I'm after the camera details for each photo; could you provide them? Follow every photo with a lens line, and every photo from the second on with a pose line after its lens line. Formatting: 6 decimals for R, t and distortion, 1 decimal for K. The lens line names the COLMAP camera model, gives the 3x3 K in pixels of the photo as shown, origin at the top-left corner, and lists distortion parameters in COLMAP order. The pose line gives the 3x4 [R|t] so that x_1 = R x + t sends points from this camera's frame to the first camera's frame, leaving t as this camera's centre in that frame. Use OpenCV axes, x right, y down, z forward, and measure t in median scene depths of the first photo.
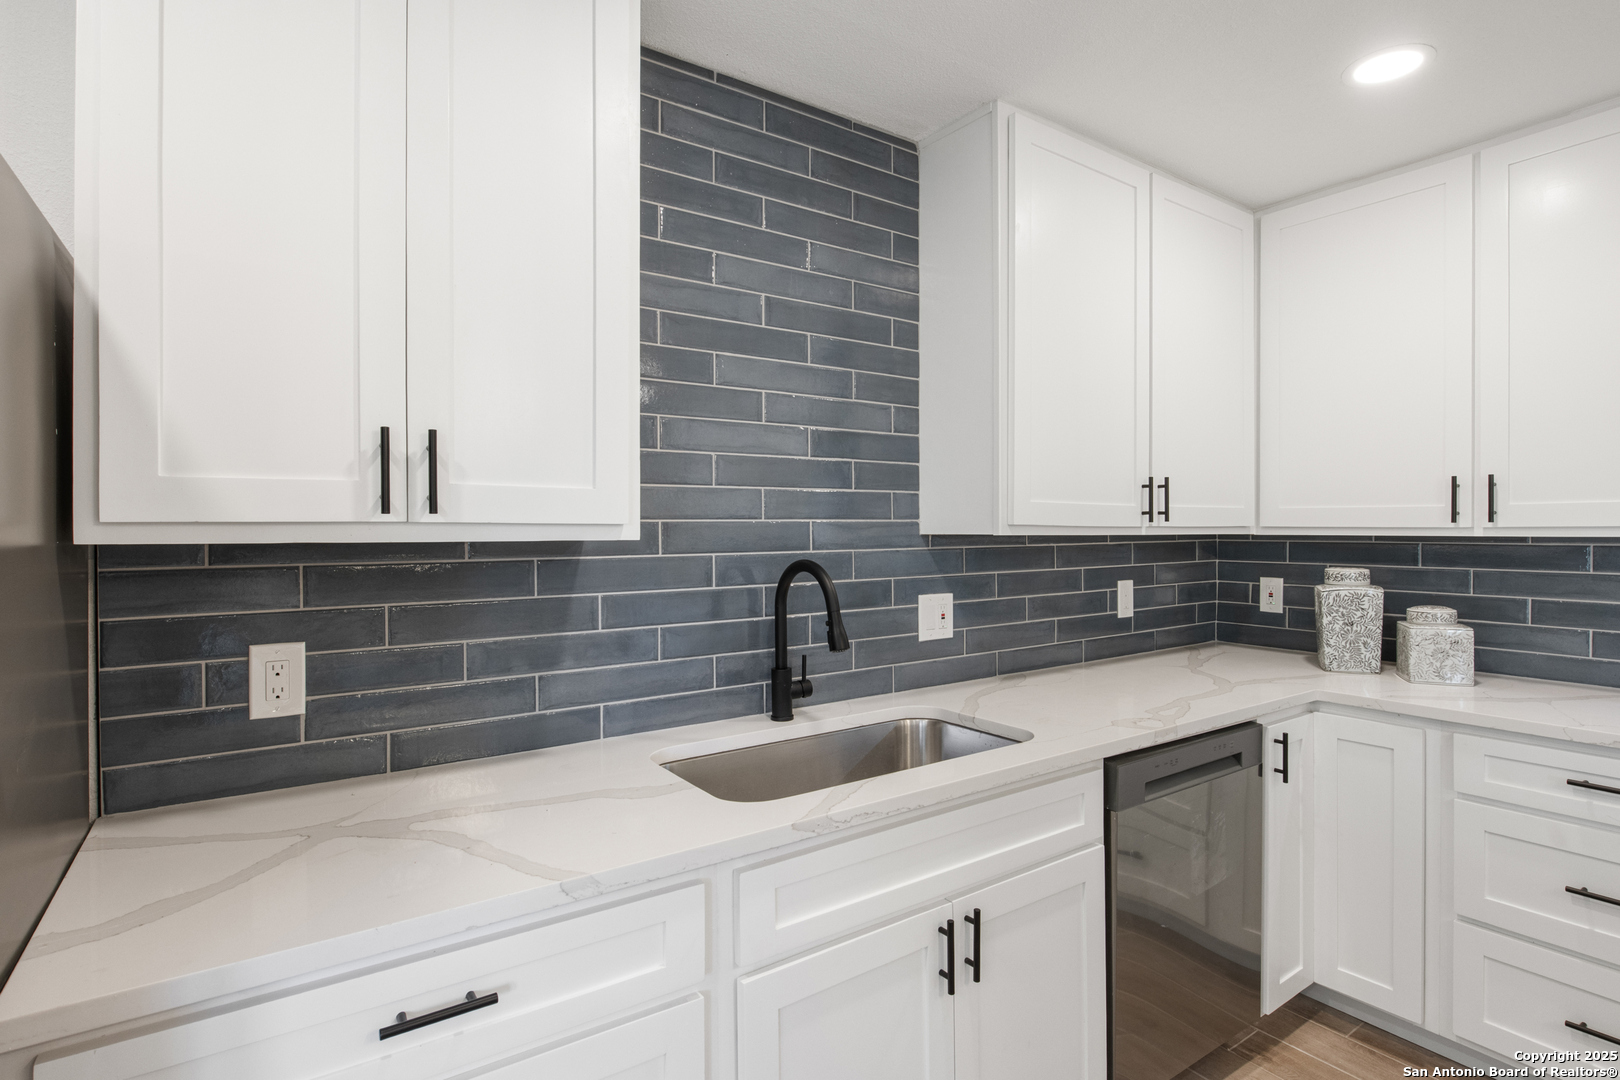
lens RADIAL K [[814.1, 0, 821.4], [0, 814.1, 530.7], [0, 0, 1]] dist [-0.005638, -0.000863]
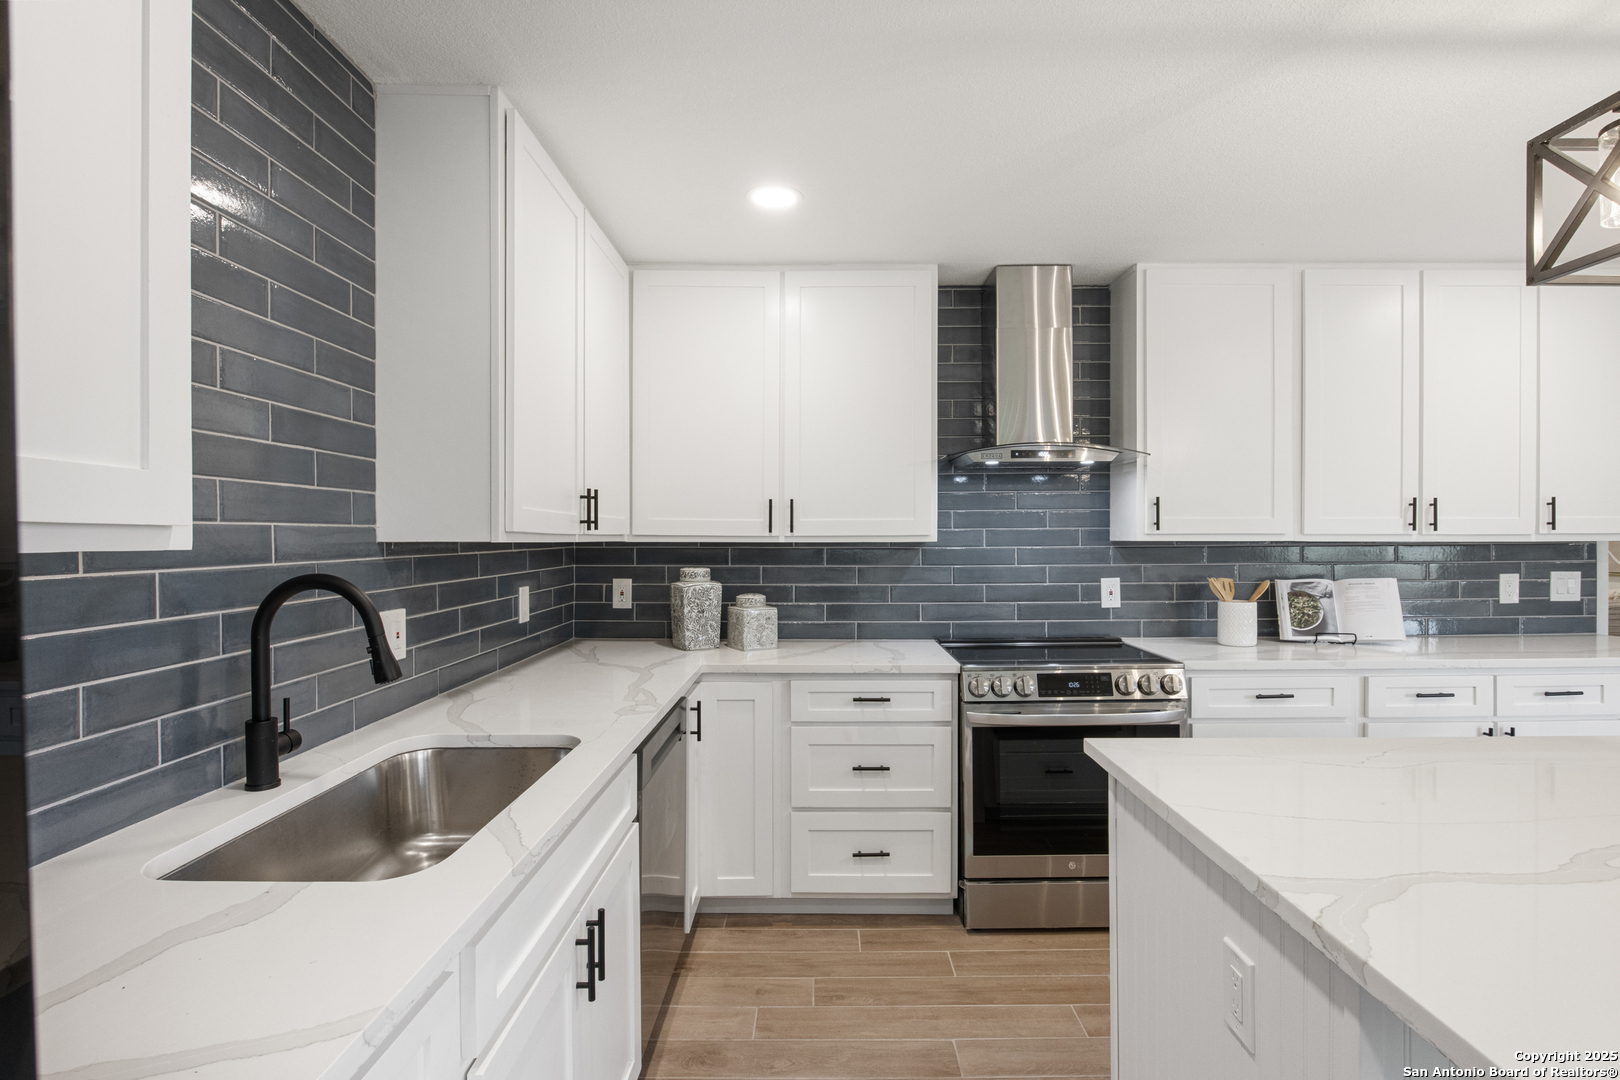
lens RADIAL K [[814.1, 0, 811.9], [0, 814.1, 544.9], [0, 0, 1]] dist [-0.005638, -0.000863]
pose [[0.578080, -0.004743, 0.815966, -0.317711], [-0.000795, 0.999979, 0.006375, 0.001858], [-0.815980, -0.004334, 0.578064, 0.130006]]
